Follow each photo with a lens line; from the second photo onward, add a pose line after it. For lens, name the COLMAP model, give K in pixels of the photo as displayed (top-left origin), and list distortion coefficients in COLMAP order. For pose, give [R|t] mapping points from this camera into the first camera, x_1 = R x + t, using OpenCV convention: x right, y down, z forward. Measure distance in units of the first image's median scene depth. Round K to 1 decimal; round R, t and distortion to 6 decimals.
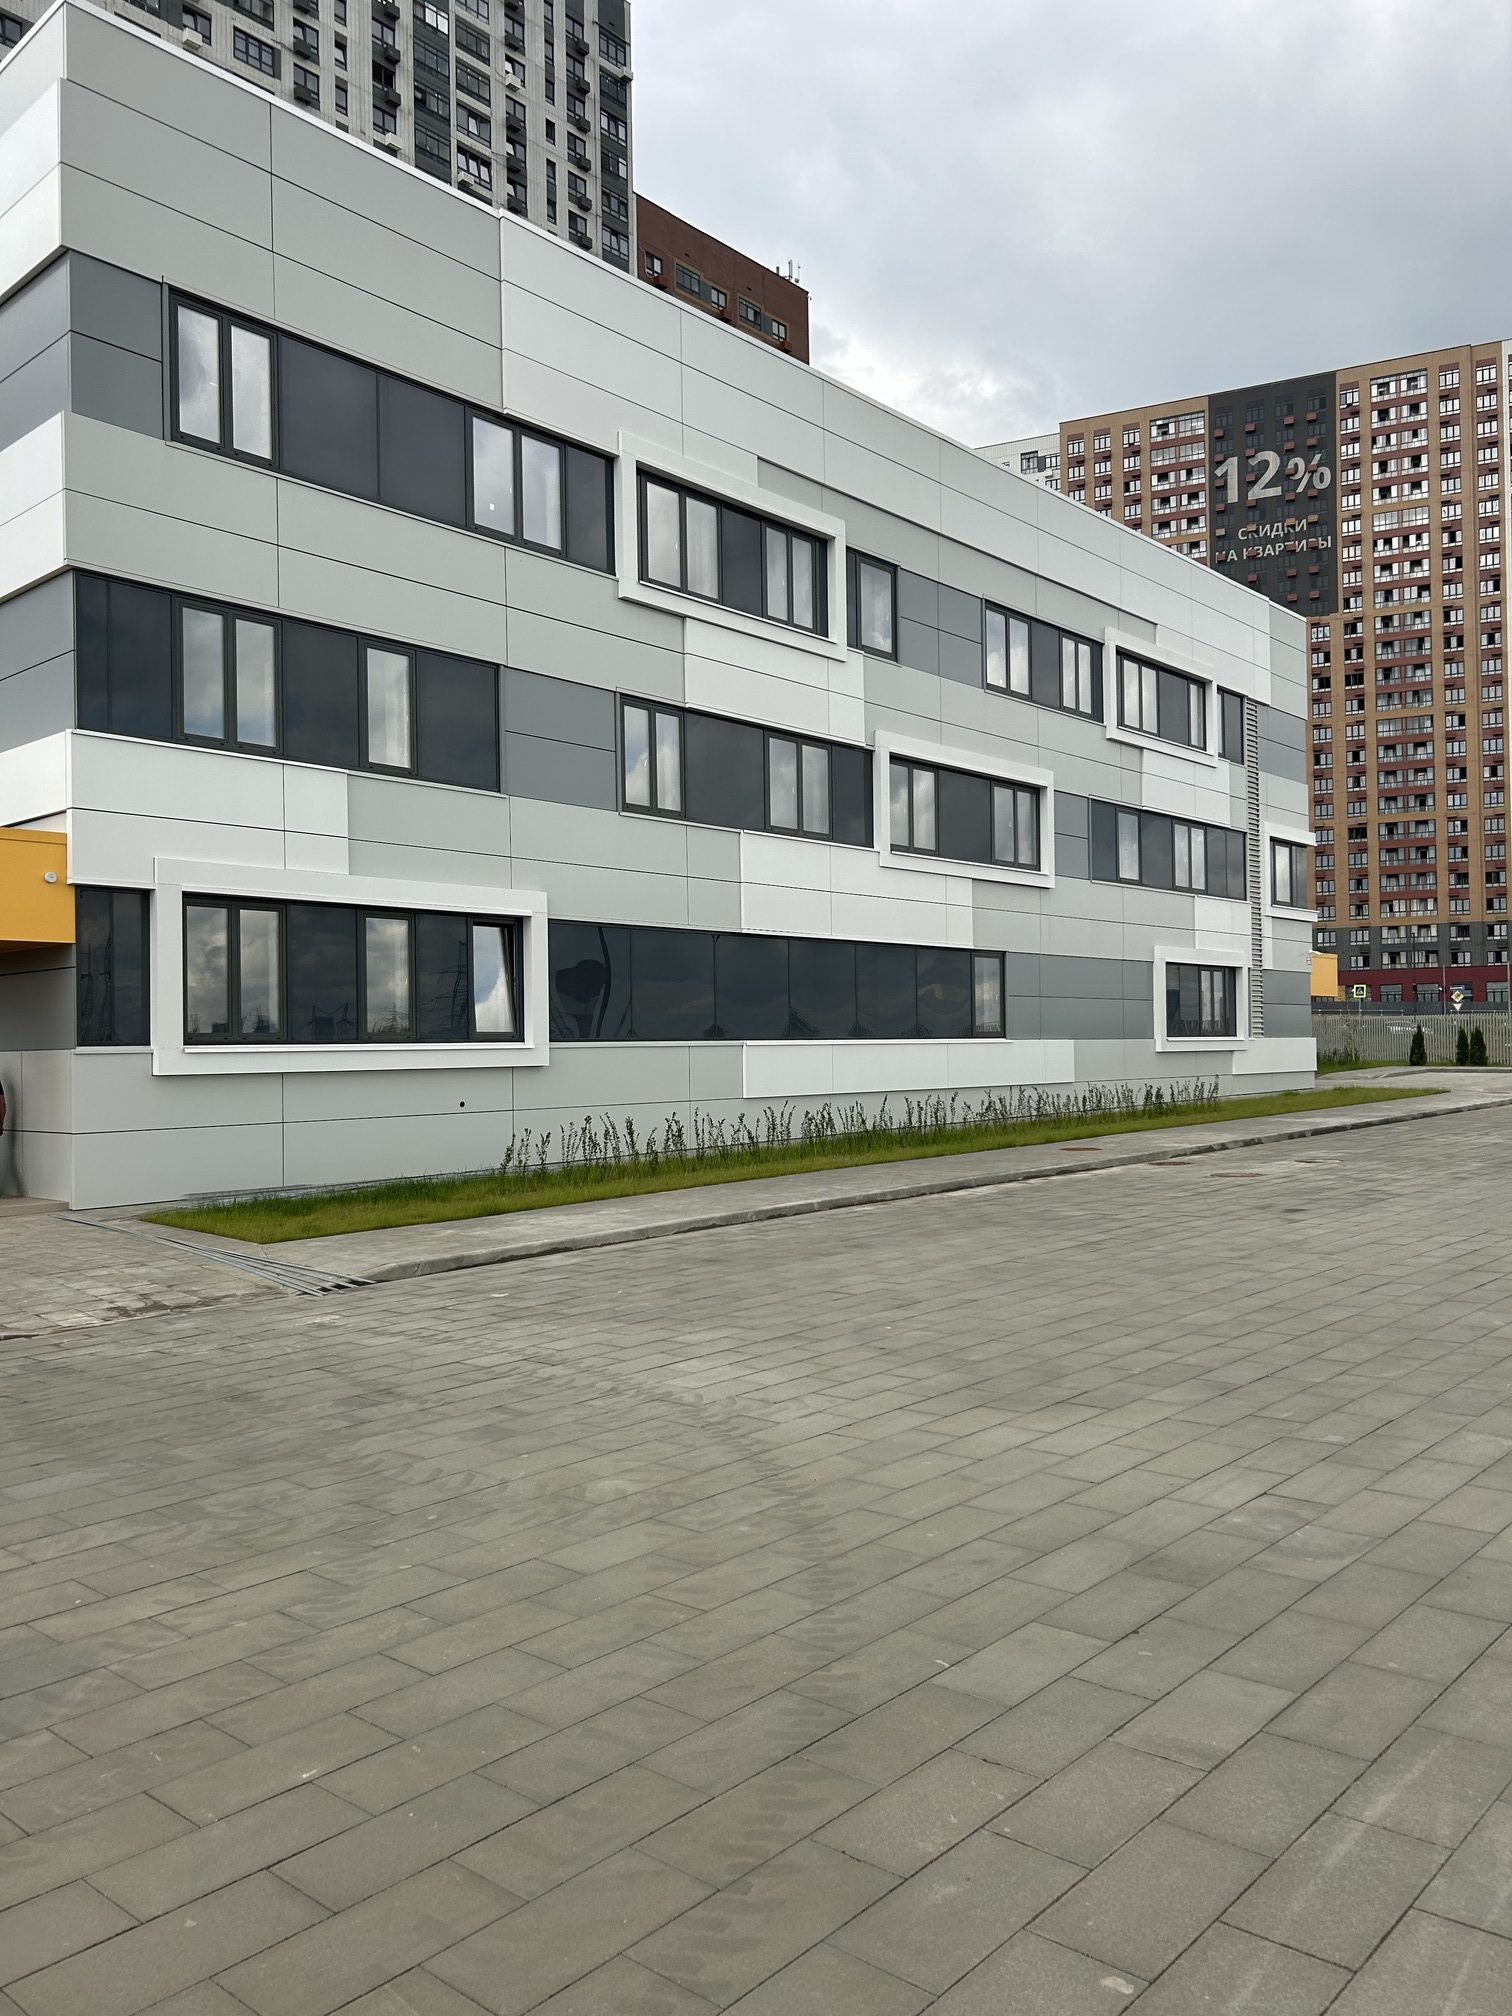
lens RADIAL K [[1515.5, 0, 765.5], [0, 1515.5, 1015.7], [0, 0, 1]] dist [0.041474, -0.044248]
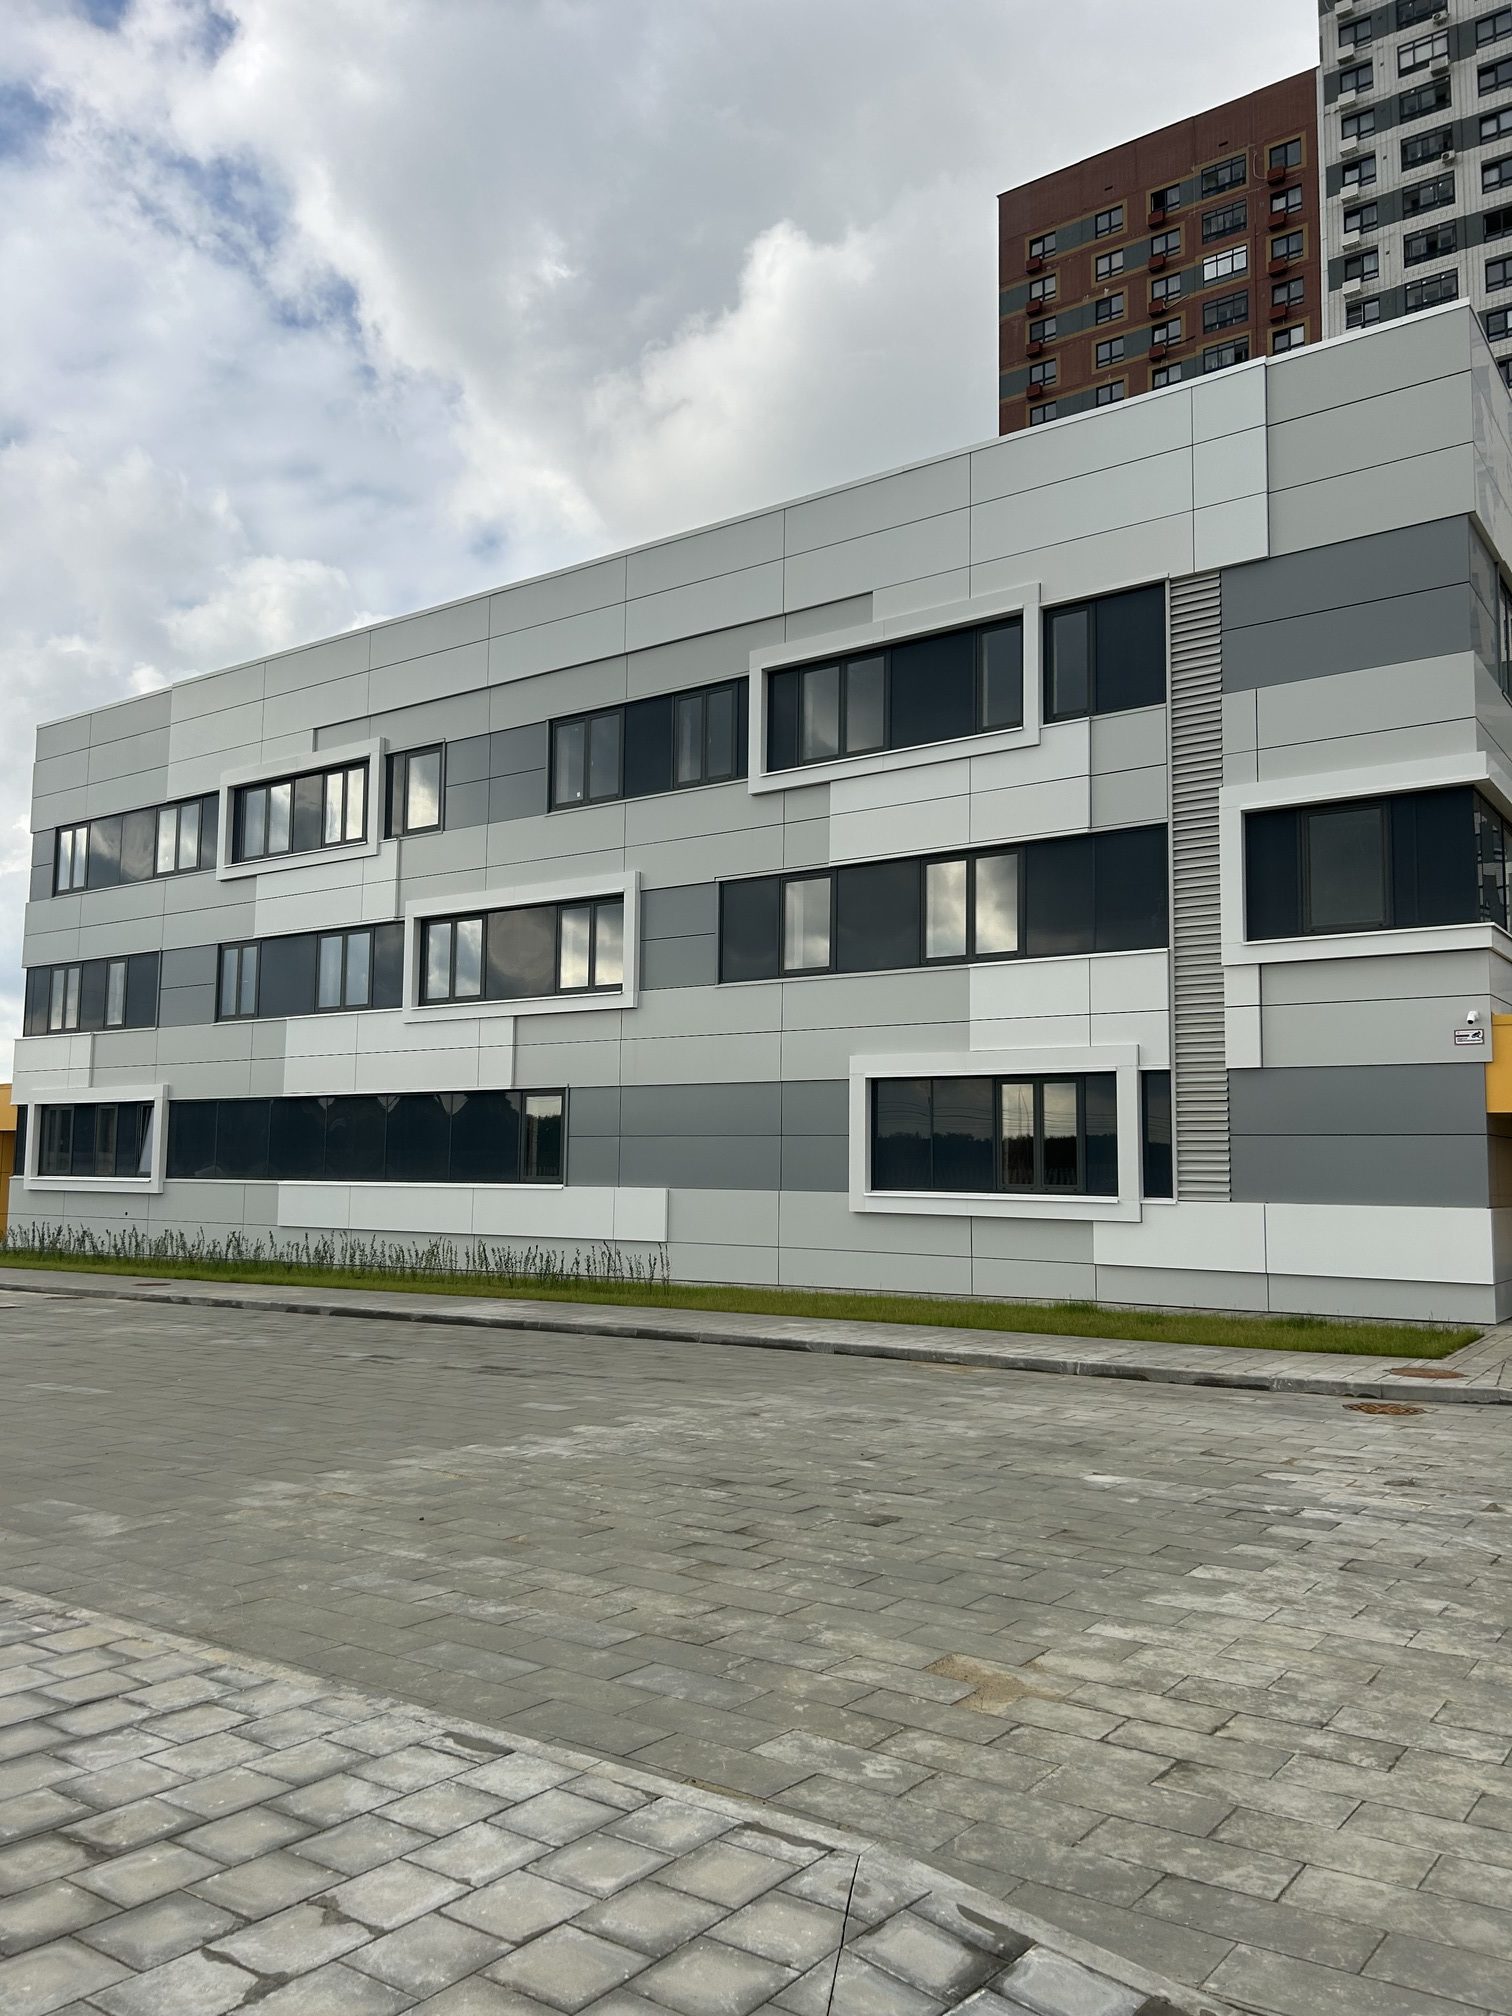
lens RADIAL K [[1515.5, 0, 765.5], [0, 1515.5, 1015.7], [0, 0, 1]] dist [0.041474, -0.044248]
pose [[0.108654, -0.084219, -0.990506, 1.205477], [0.011657, 0.996444, -0.083445, -0.008884], [0.994011, -0.002480, 0.109249, 1.146709]]
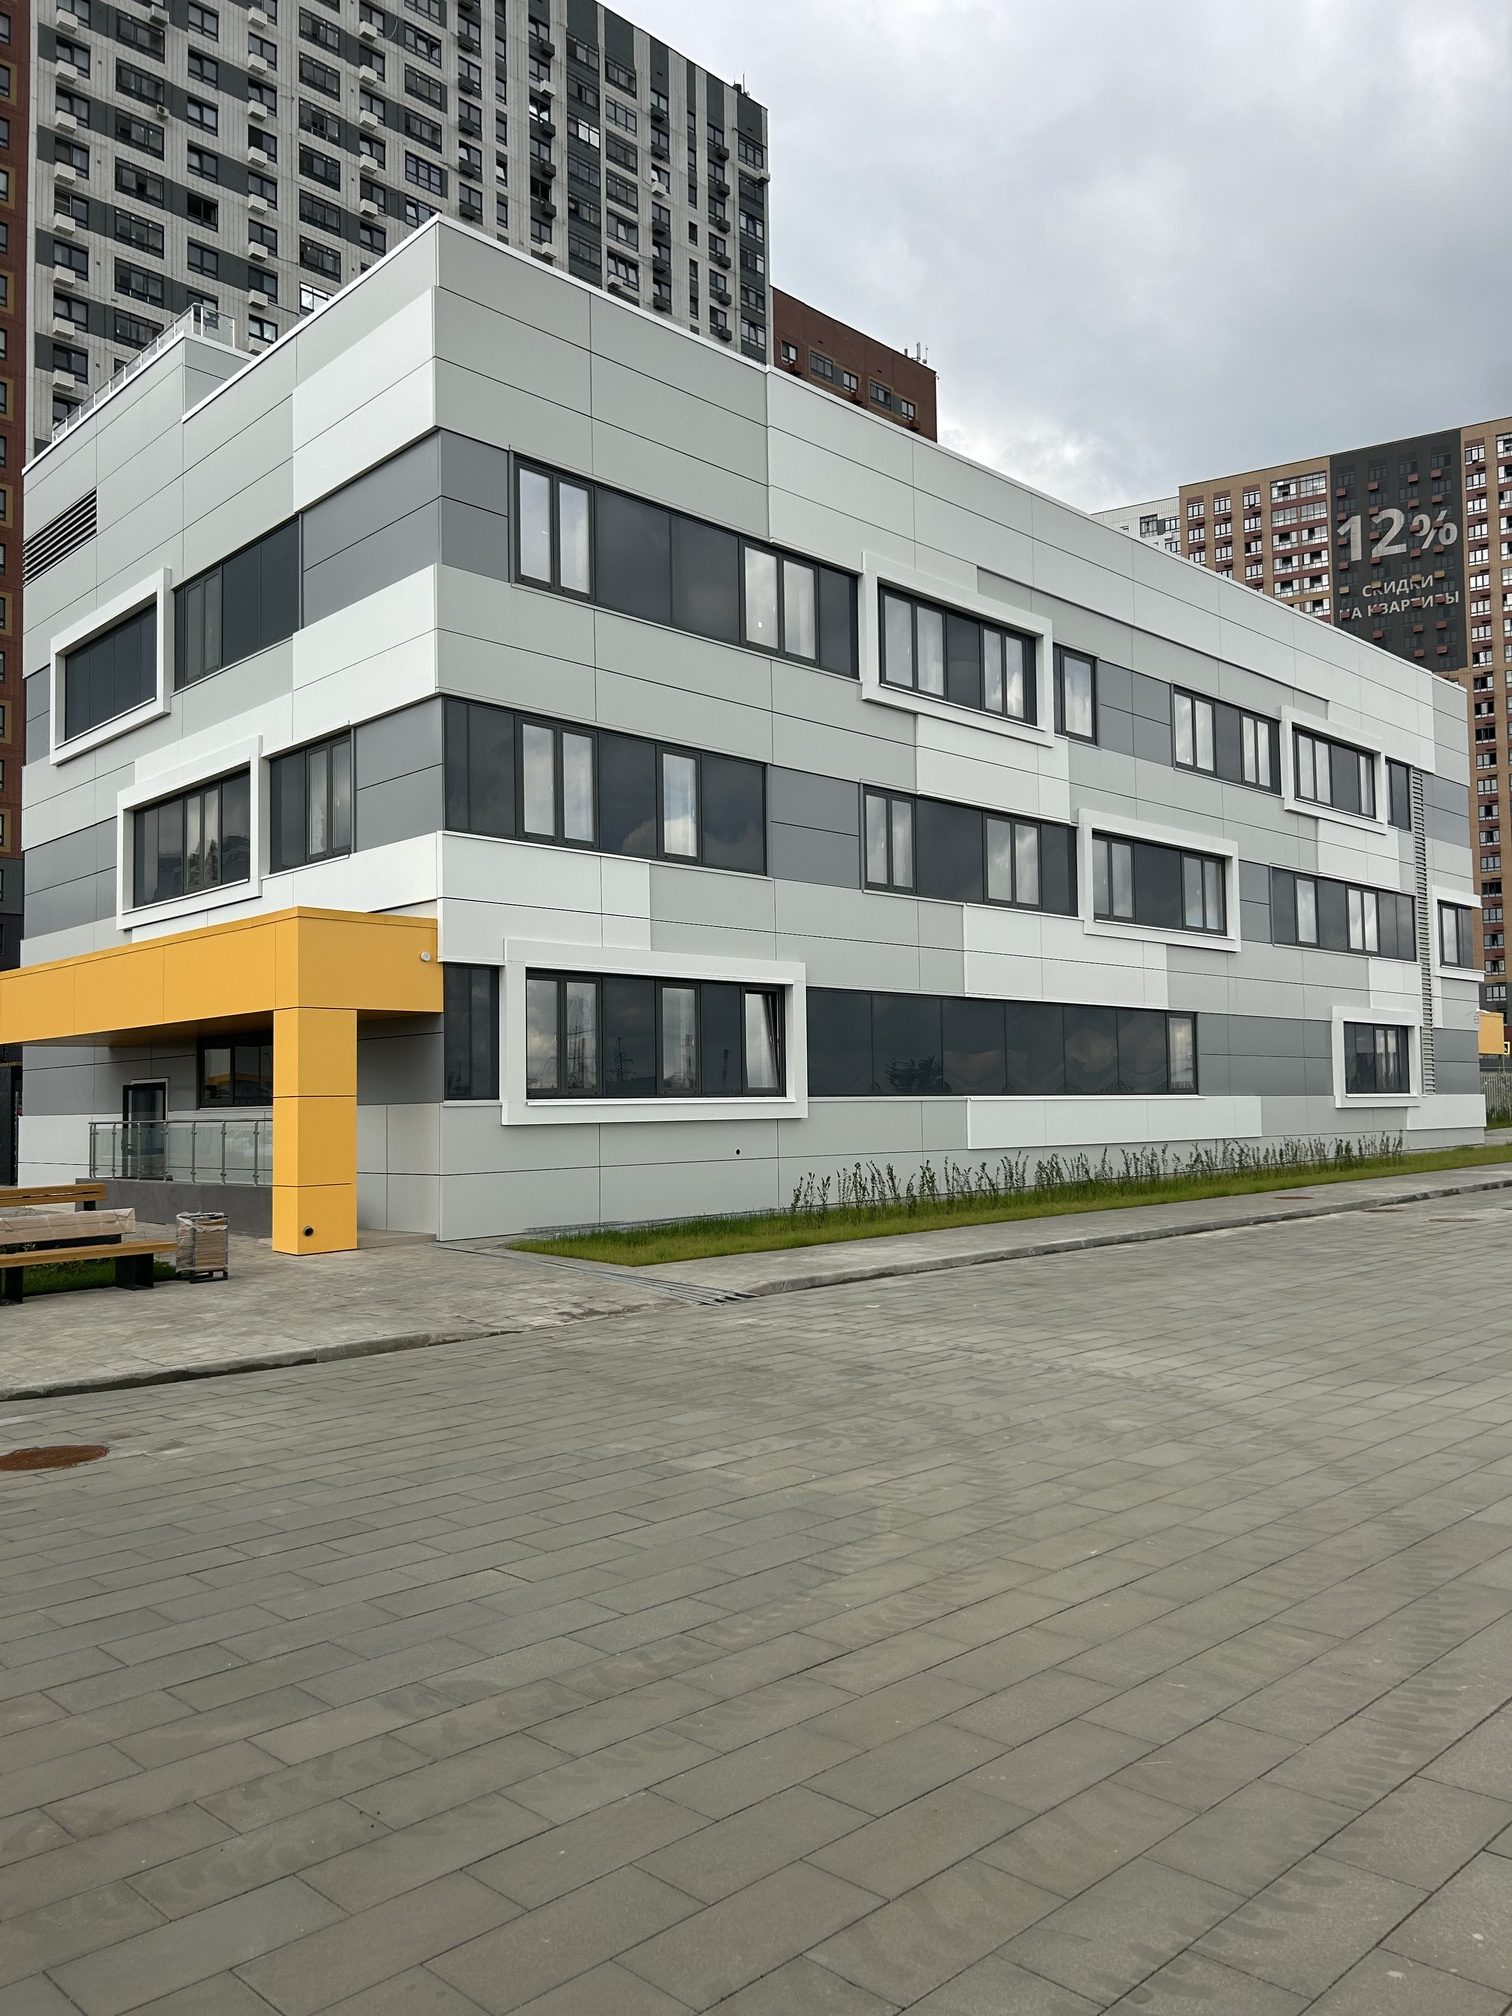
lens RADIAL K [[1515.5, 0, 765.5], [0, 1515.5, 1015.7], [0, 0, 1]] dist [0.041474, -0.044248]
pose [[0.997577, -0.003923, -0.069466, -0.076100], [0.001267, 0.999268, -0.038235, 0.000187], [0.069565, 0.038054, 0.996851, -0.089364]]
